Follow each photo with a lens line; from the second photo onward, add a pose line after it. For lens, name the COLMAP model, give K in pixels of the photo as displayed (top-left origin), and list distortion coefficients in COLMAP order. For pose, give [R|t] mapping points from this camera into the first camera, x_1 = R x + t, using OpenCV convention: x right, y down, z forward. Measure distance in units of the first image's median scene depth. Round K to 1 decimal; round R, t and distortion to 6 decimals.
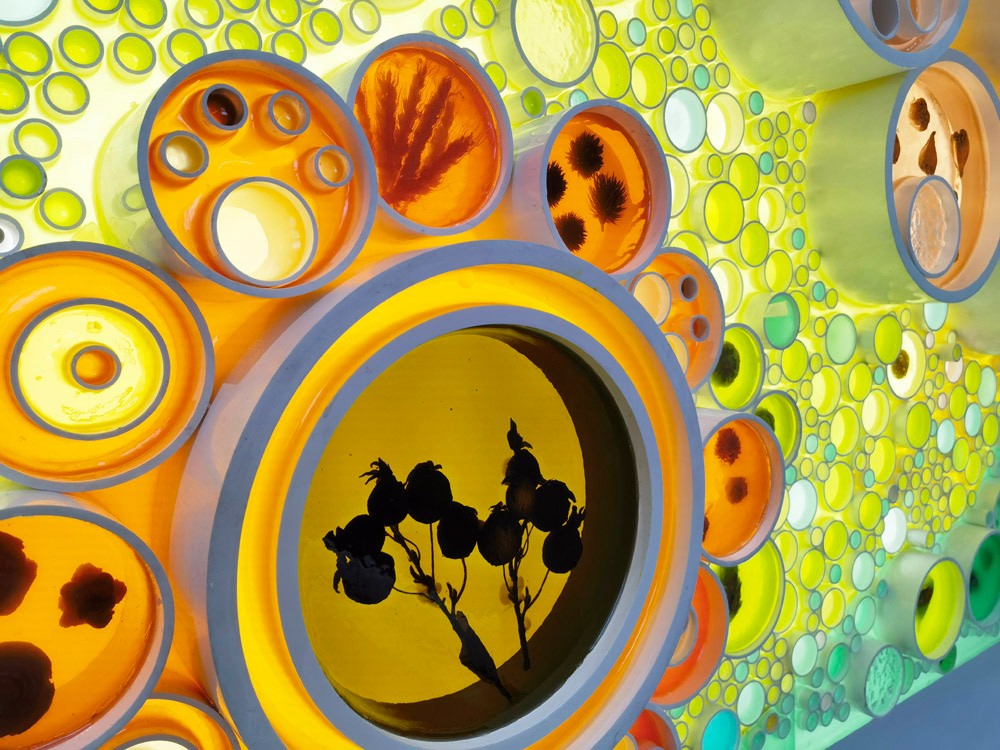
lens RADIAL K [[790.5, 0, 499.1], [0, 790.5, 375.3], [0, 0, 1]] dist [-0.000128, 0.000764]
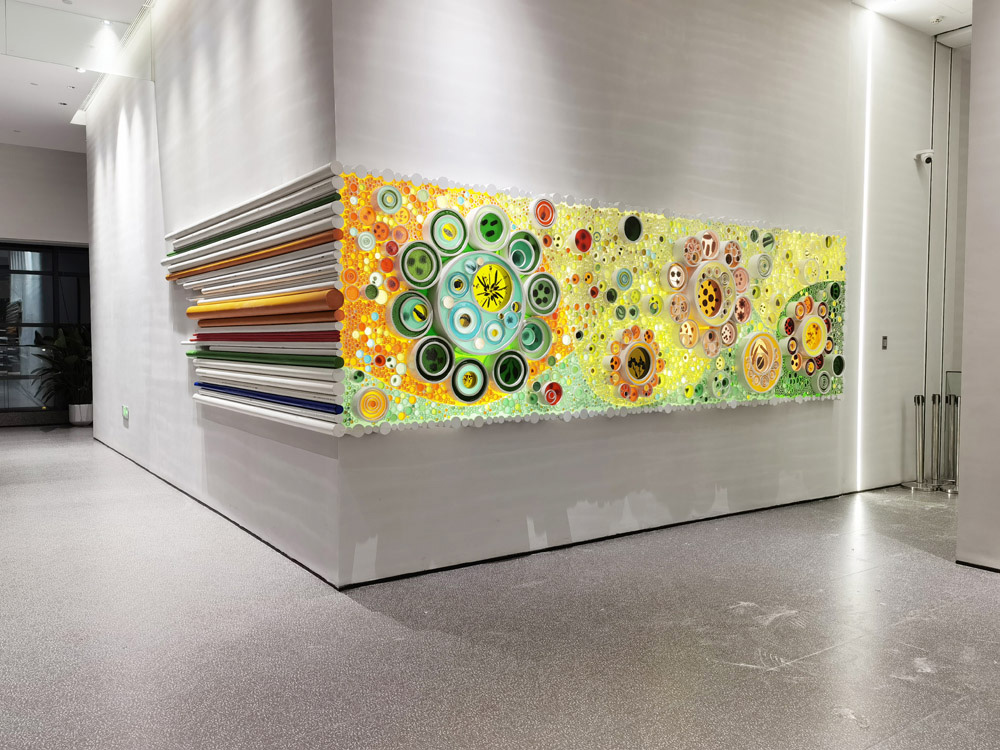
lens RADIAL K [[790.5, 0, 500.6], [0, 790.5, 373.9], [0, 0, 1]] dist [-0.000128, 0.000764]
pose [[0.997992, 0.061328, 0.015817, -1.685493], [-0.060321, 0.996505, -0.057780, 0.857789], [-0.019305, 0.056710, 0.998204, -8.102959]]
